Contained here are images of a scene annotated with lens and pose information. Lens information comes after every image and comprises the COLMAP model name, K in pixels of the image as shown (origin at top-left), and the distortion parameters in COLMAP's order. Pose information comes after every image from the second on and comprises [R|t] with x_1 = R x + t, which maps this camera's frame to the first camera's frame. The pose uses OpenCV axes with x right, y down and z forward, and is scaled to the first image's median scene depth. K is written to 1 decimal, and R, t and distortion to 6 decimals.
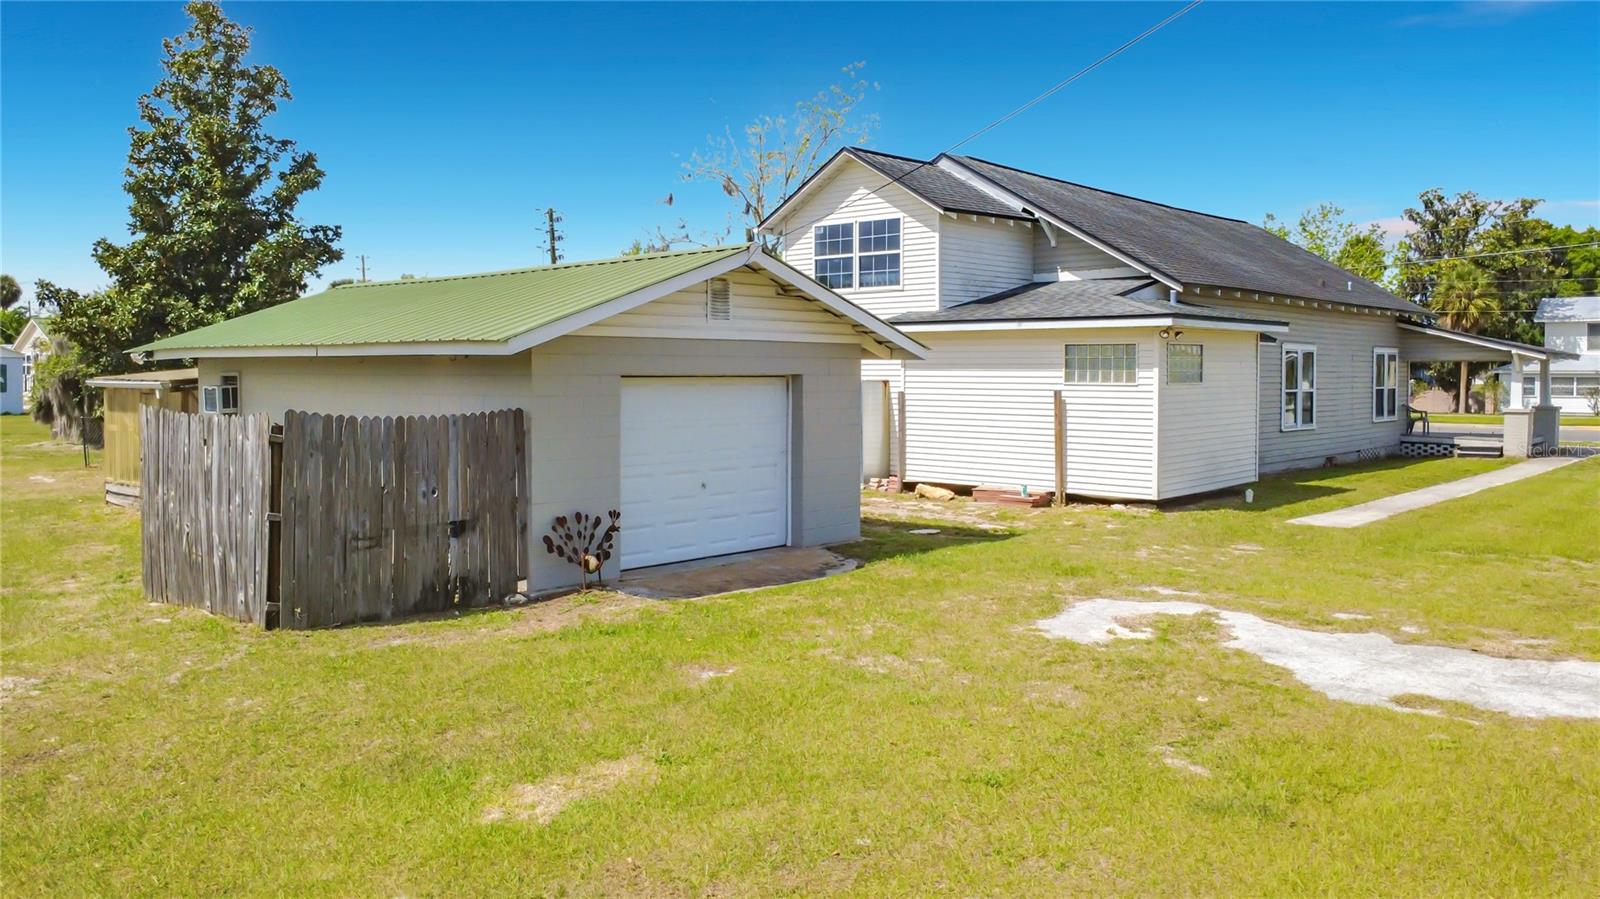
lens RADIAL K [[1191.8, 0, 804.4], [0, 1191.8, 462.4], [0, 0, 1]] dist [-0.000888, 0.003476]
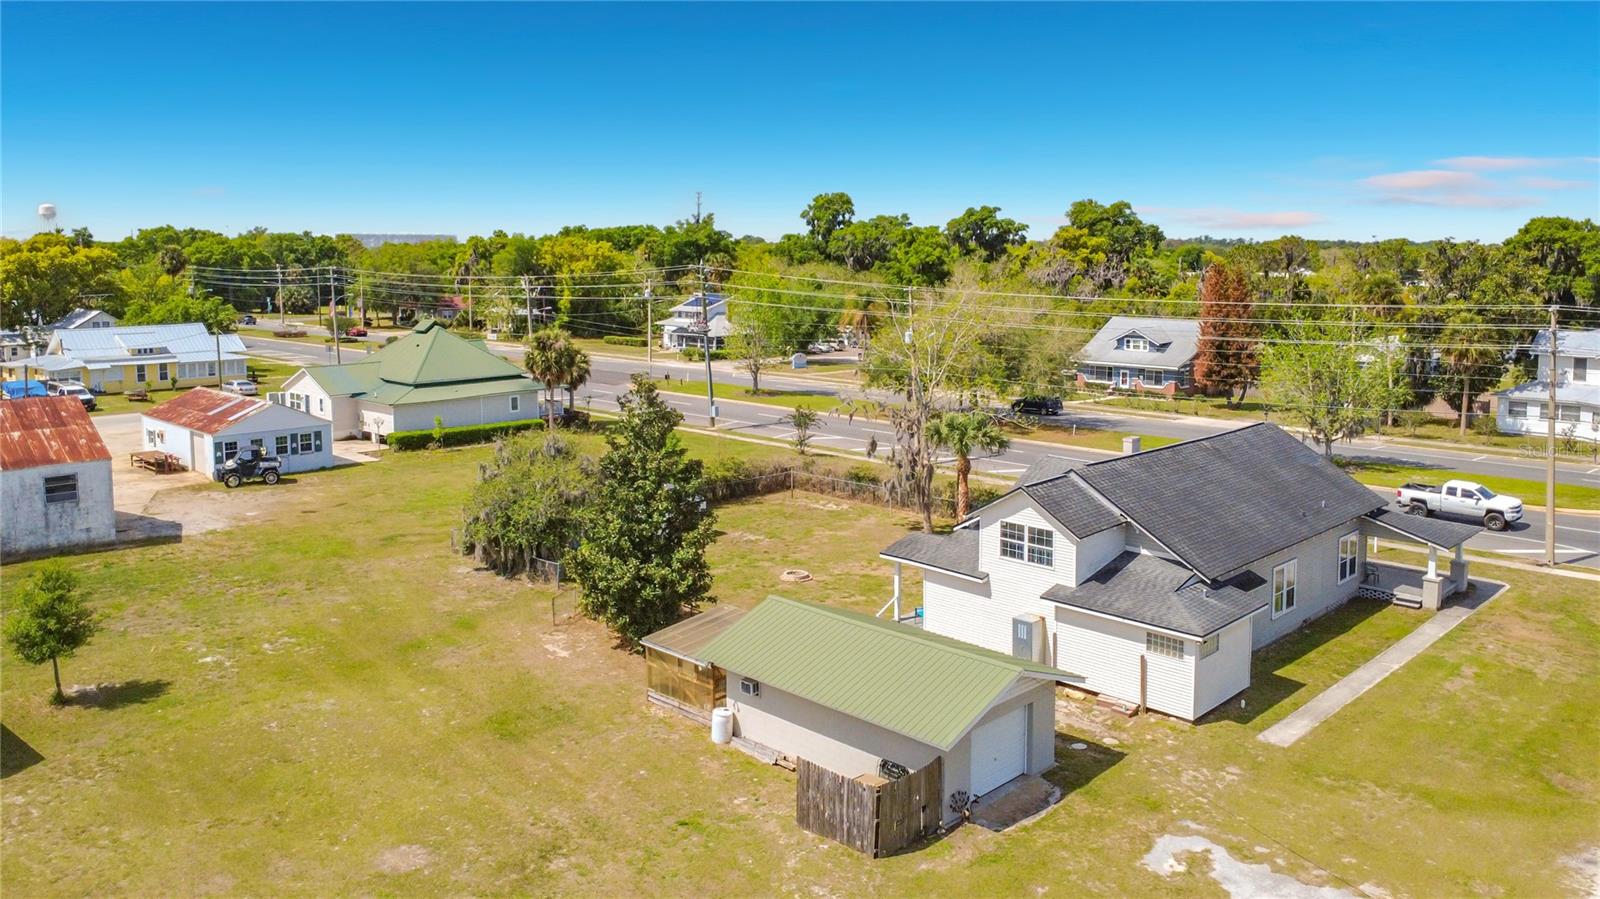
lens RADIAL K [[1191.8, 0, 798.0], [0, 1191.8, 433.5], [0, 0, 1]] dist [-0.000888, 0.003476]
pose [[0.999044, -0.002244, -0.043649, -0.224833], [0.005550, 0.997110, 0.075765, -0.488273], [0.043353, -0.075935, 0.996170, -0.796170]]
